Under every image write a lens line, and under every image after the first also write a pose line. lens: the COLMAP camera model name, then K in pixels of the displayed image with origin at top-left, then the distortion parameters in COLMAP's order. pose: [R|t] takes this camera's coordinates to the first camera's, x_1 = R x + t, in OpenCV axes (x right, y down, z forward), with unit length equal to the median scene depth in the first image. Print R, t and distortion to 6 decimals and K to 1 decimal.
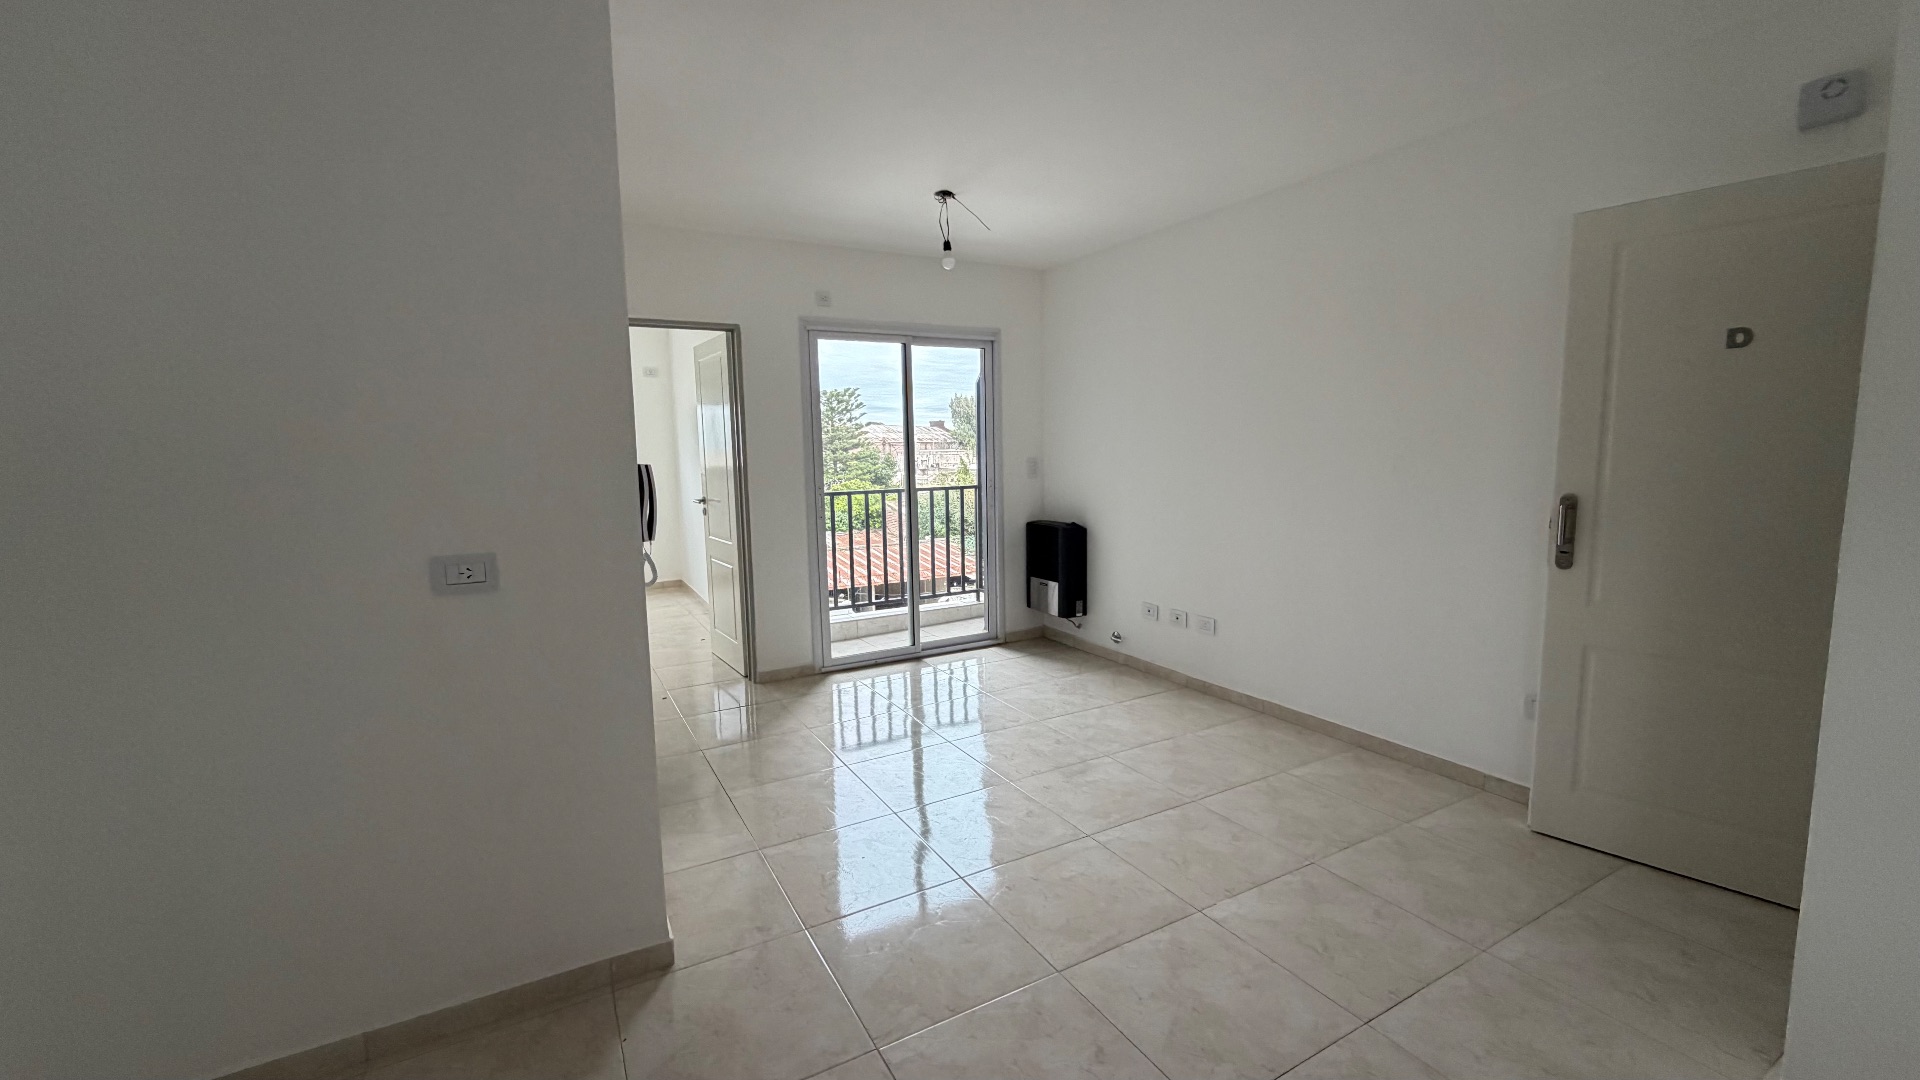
lens RADIAL K [[761.1, 0, 952.4], [0, 761.1, 538.3], [0, 0, 1]] dist [-0.001944, -0.000314]
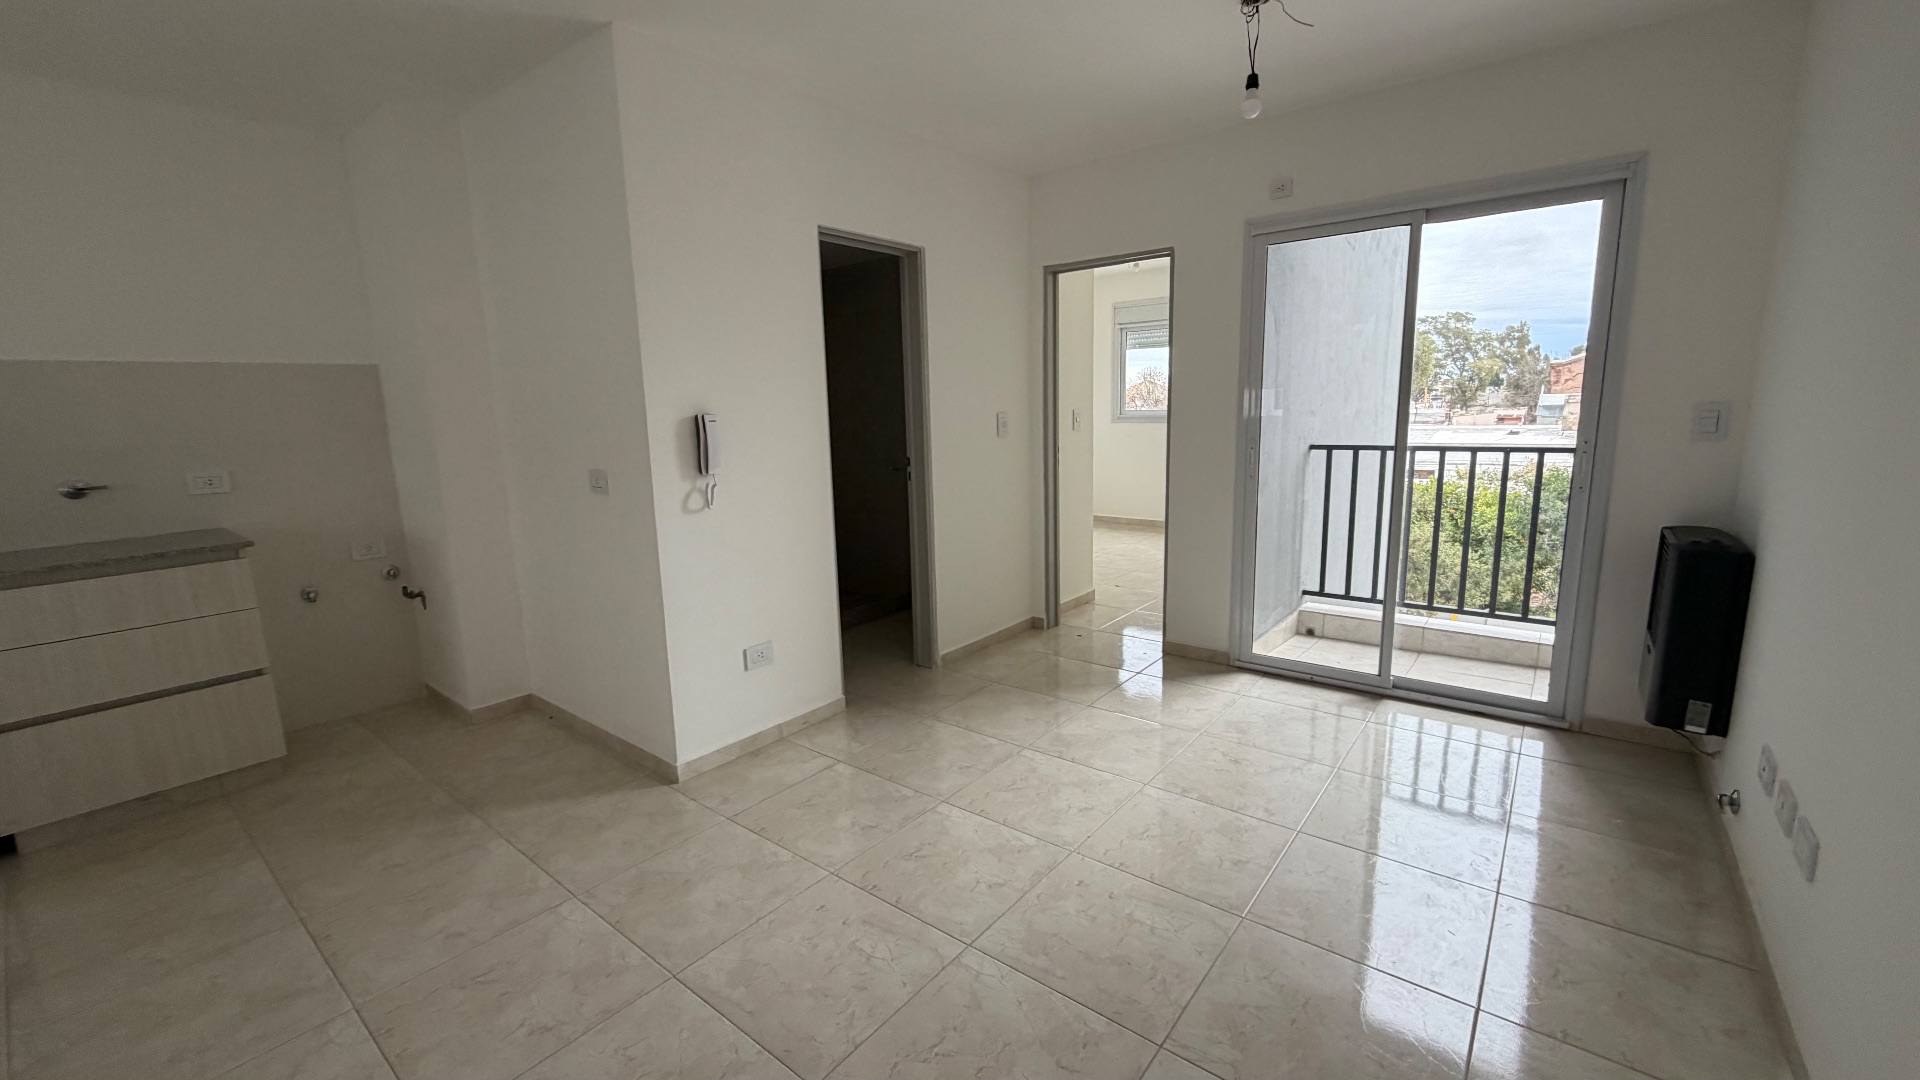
lens RADIAL K [[761.1, 0, 952.4], [0, 761.1, 538.3], [0, 0, 1]] dist [-0.001944, -0.000314]
pose [[0.383075, 0.169397, -0.908052, 0.423081], [-0.086915, 0.985290, 0.147140, -0.051530], [0.919619, 0.022557, 0.392163, 0.385910]]
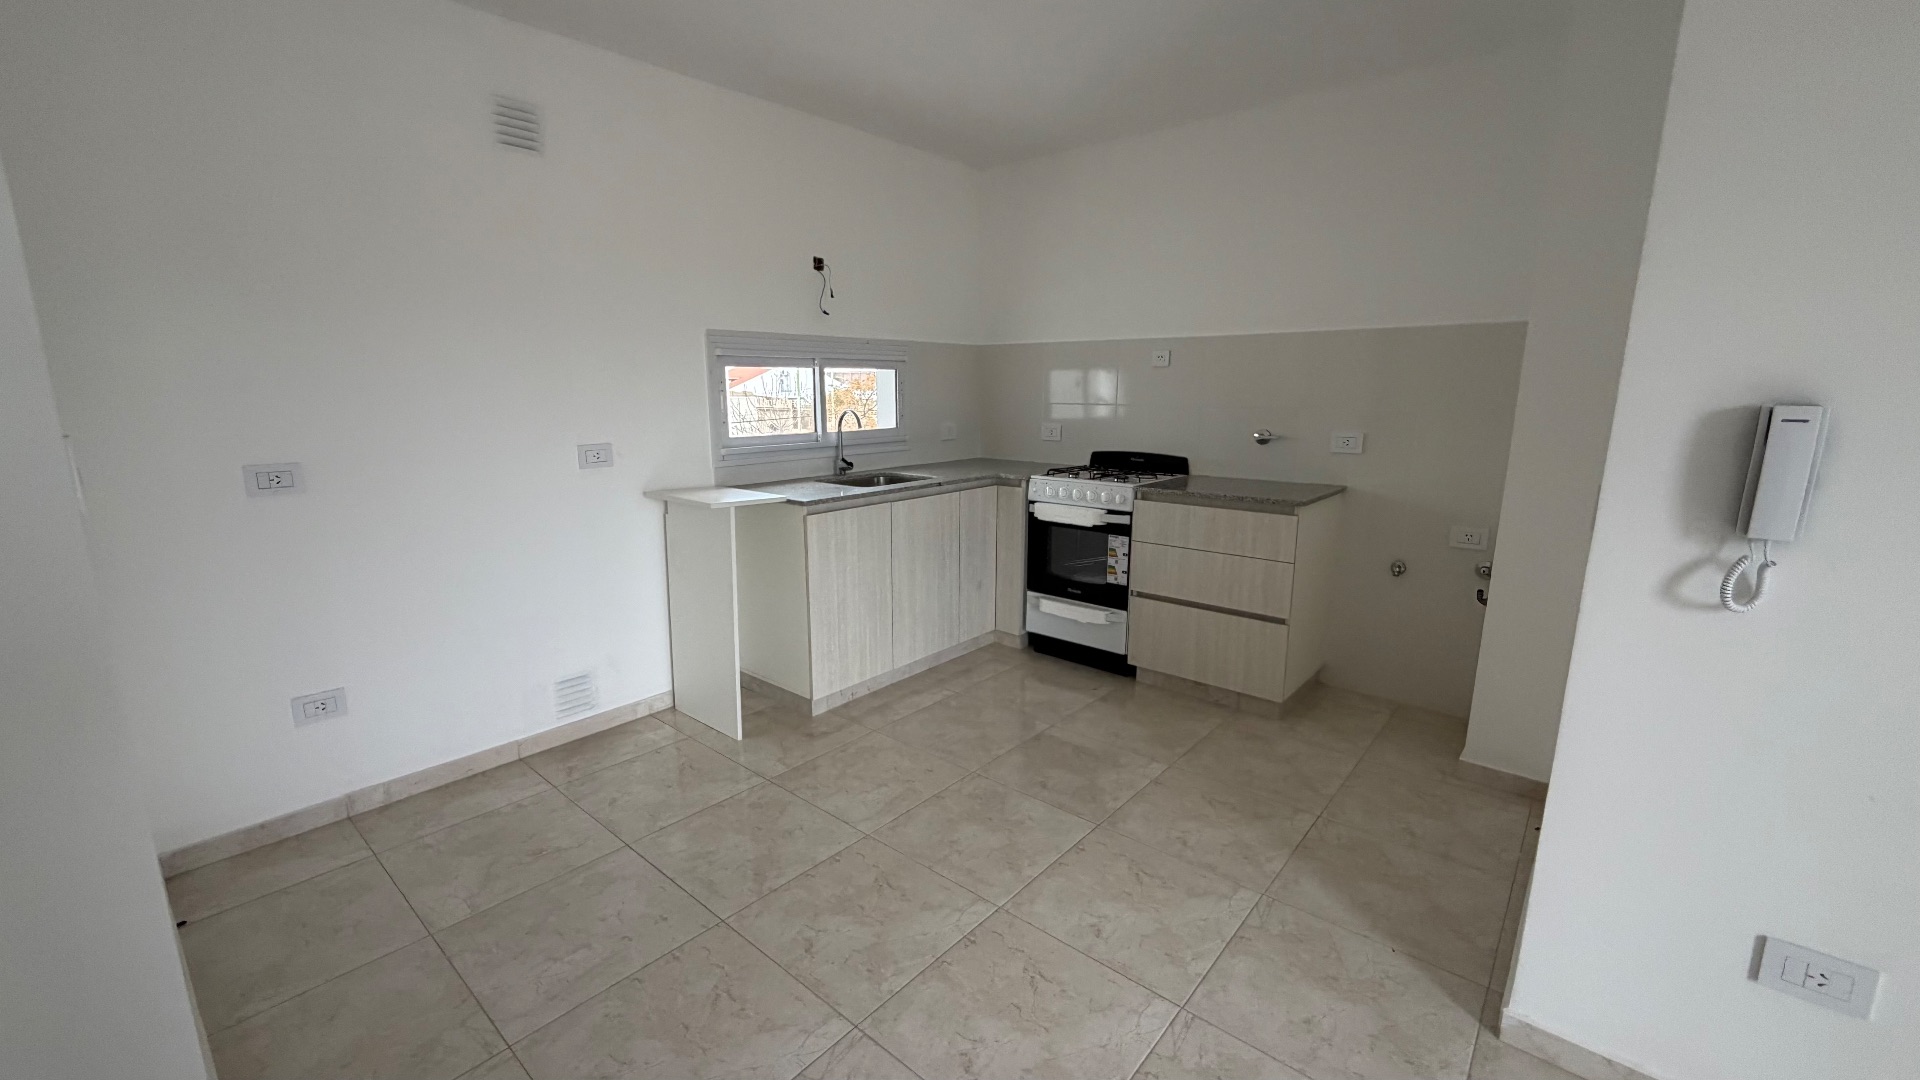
lens RADIAL K [[761.1, 0, 952.4], [0, 761.1, 538.3], [0, 0, 1]] dist [-0.001944, -0.000314]
pose [[-0.935260, 0.088669, -0.342677, 0.167623], [-0.022528, 0.951241, 0.307623, -0.071184], [0.353245, 0.295428, -0.887660, 0.572188]]
